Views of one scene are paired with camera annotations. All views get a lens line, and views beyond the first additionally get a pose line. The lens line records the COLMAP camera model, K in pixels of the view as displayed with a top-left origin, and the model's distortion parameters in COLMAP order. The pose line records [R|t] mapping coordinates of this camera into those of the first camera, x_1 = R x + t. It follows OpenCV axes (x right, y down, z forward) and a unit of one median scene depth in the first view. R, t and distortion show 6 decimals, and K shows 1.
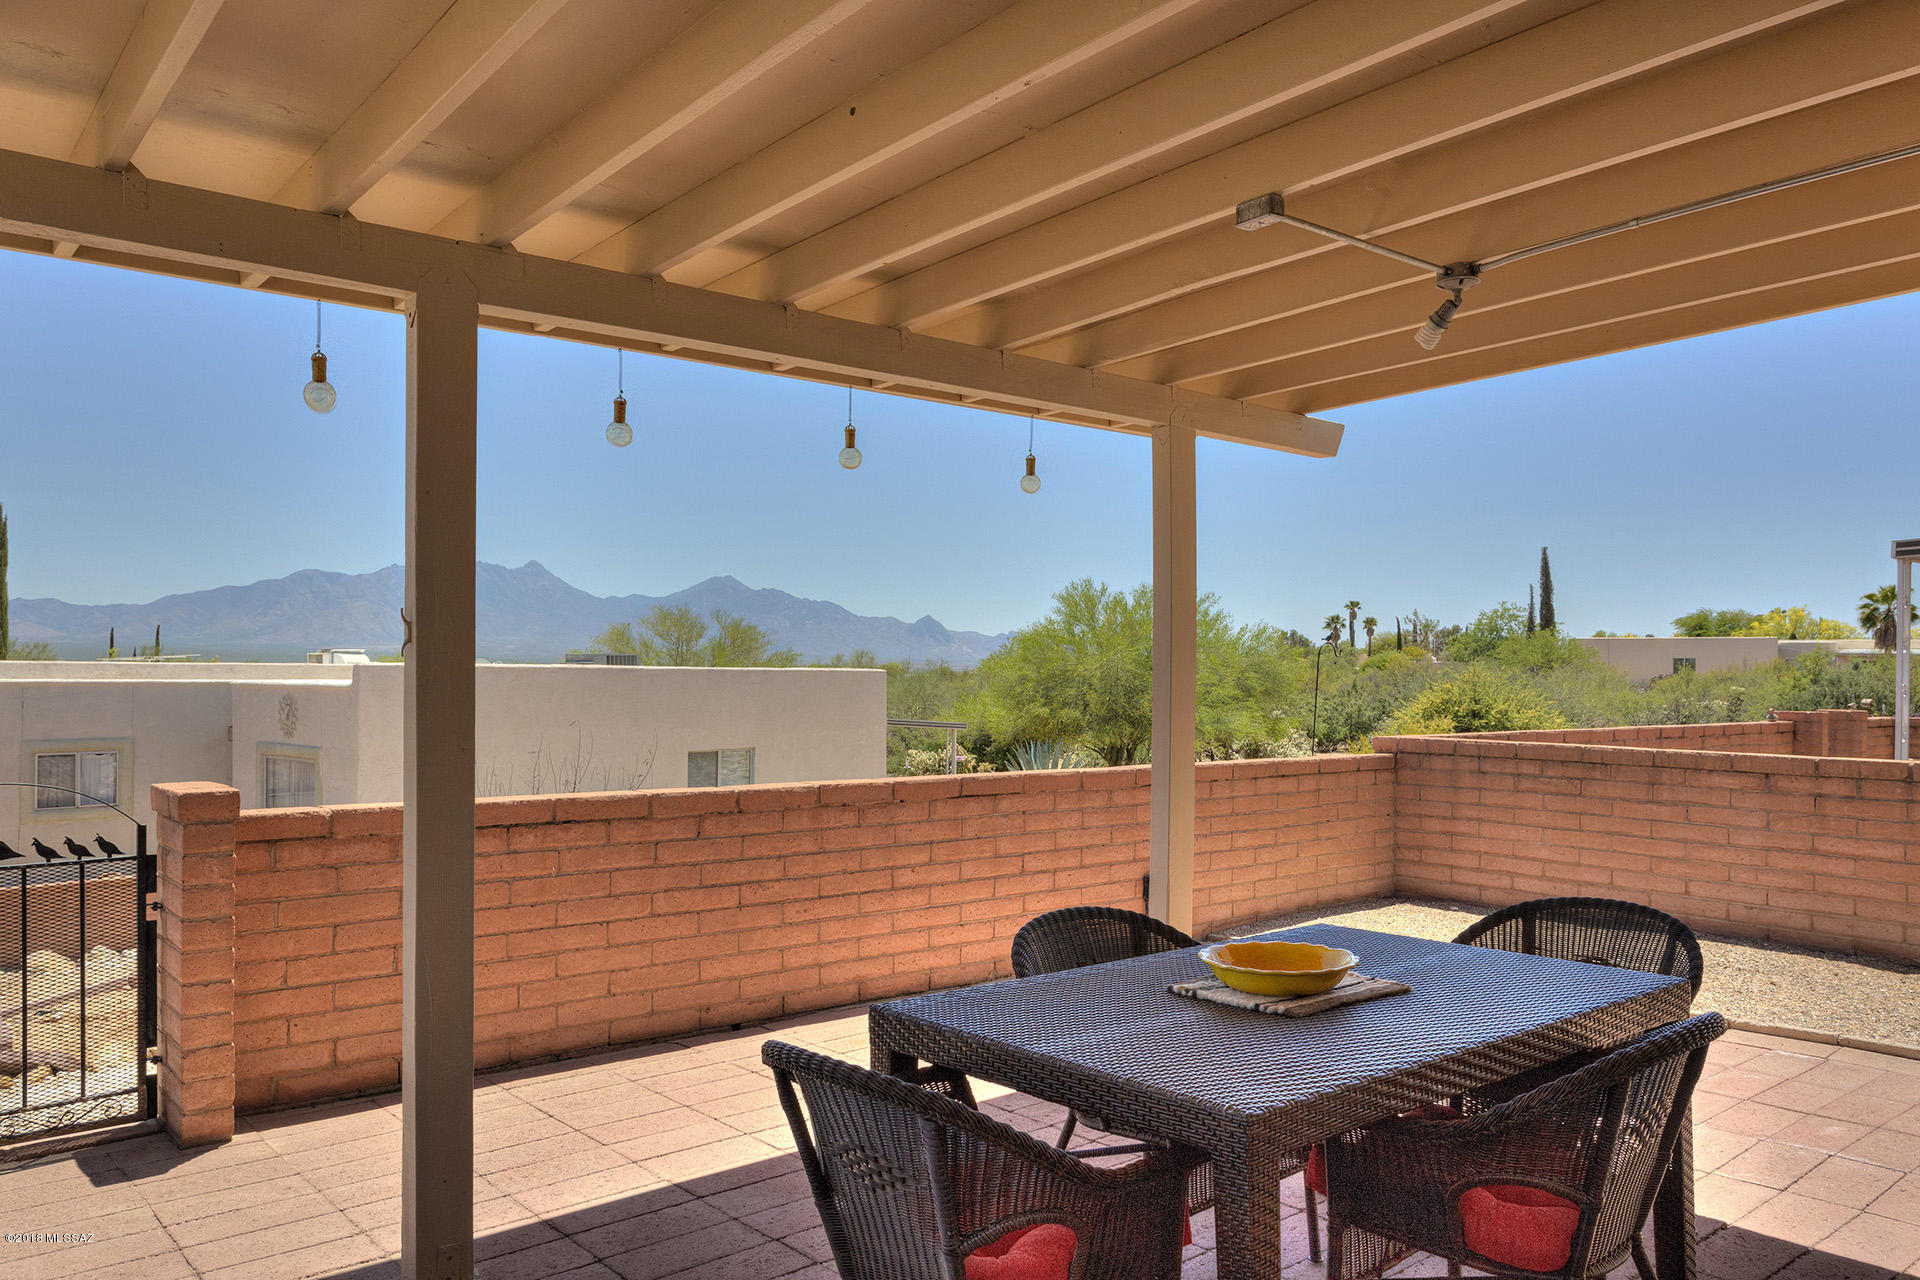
lens RADIAL K [[1378.9, 0, 964.2], [0, 1378.9, 701.5], [0, 0, 1]] dist [-0.041458, 0.000106]
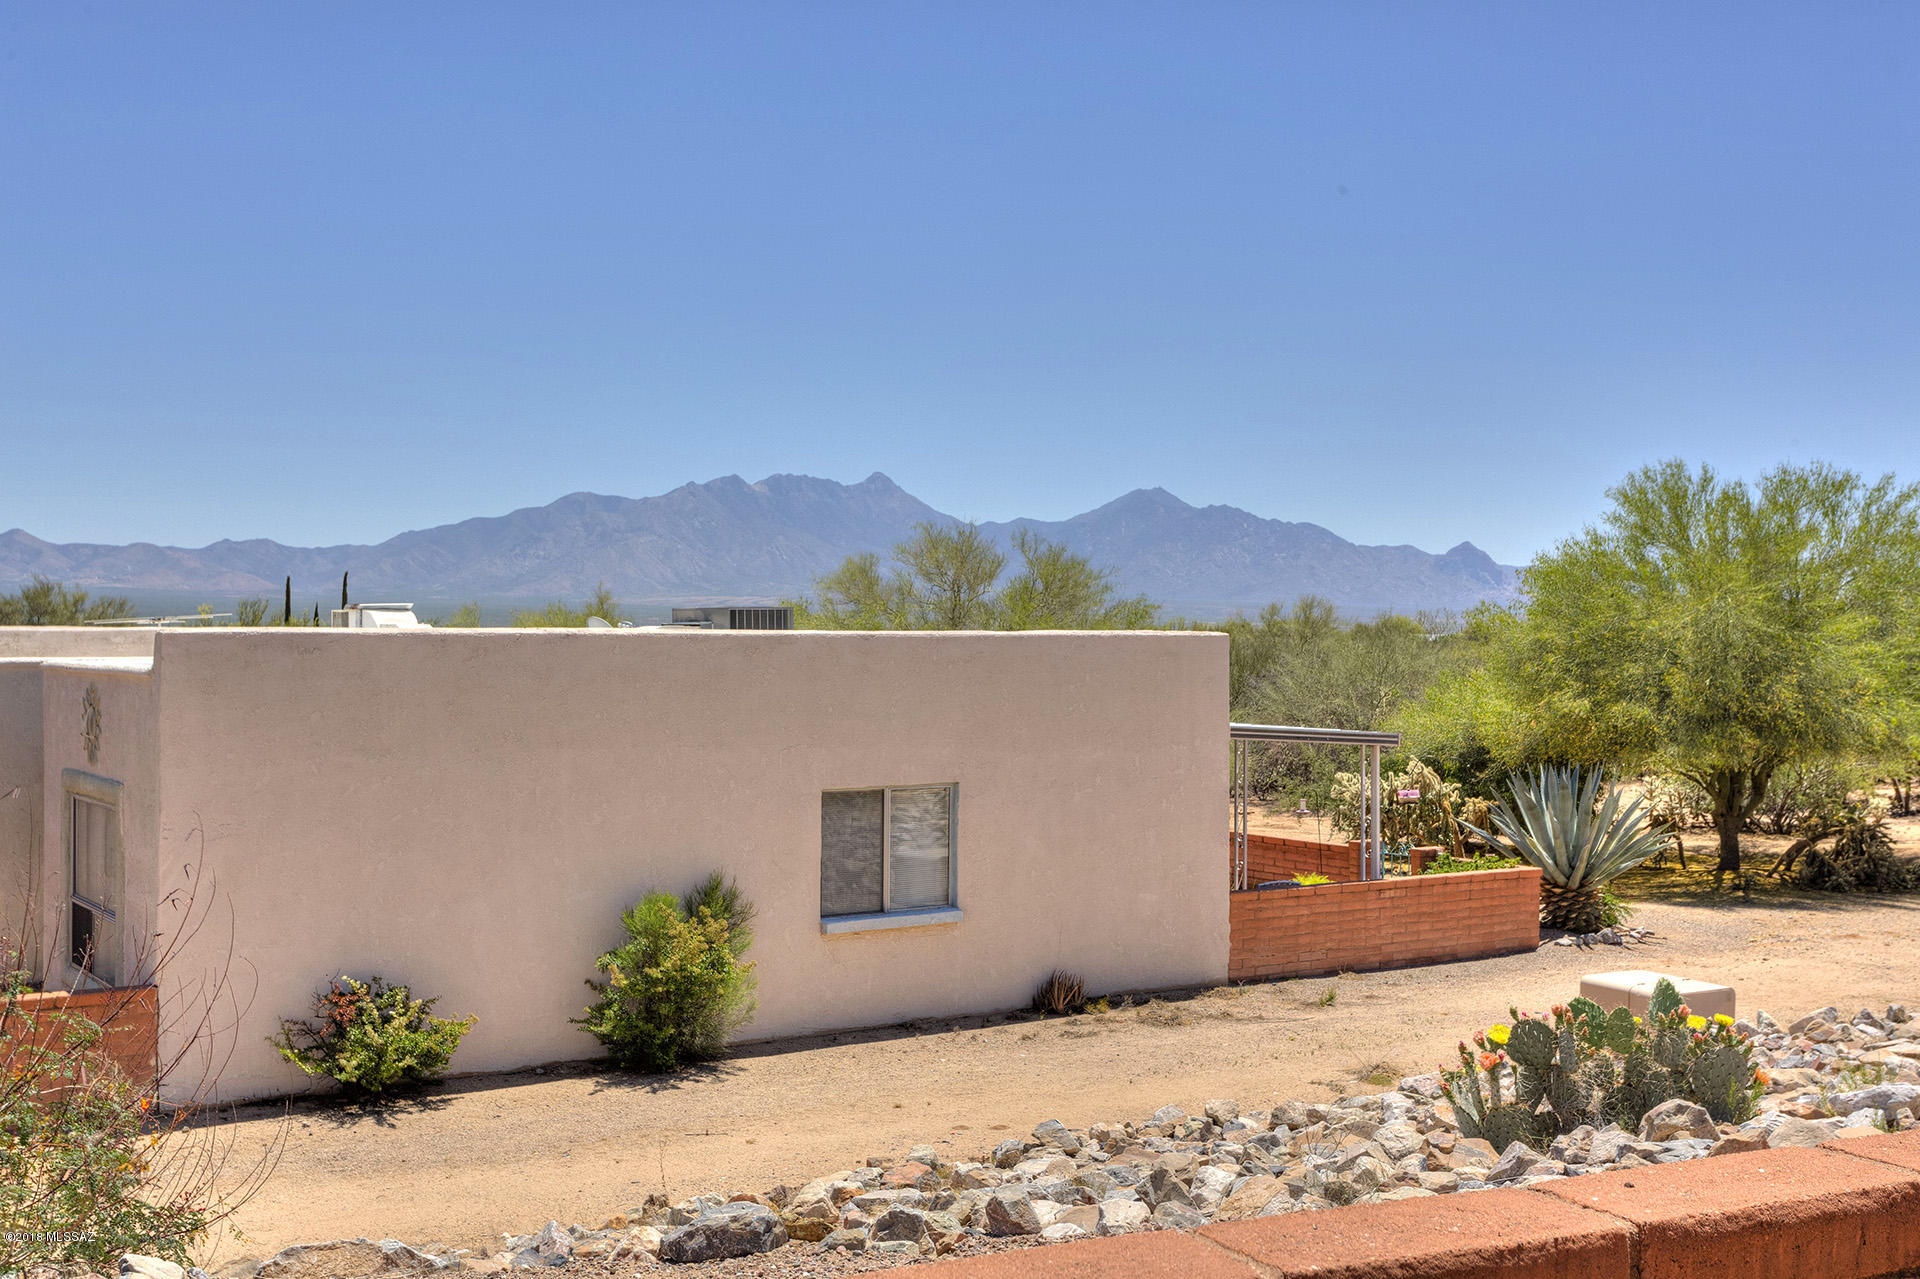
lens RADIAL K [[2109.3, 0, 960.0], [0, 2109.3, 639.5], [0, 0, 1]] dist [0.015689, 0.030730]
pose [[0.965914, -0.006526, -0.258780, 0.035205], [0.001763, 0.999825, -0.018632, -0.003654], [0.258856, 0.017540, 0.965757, 0.136652]]
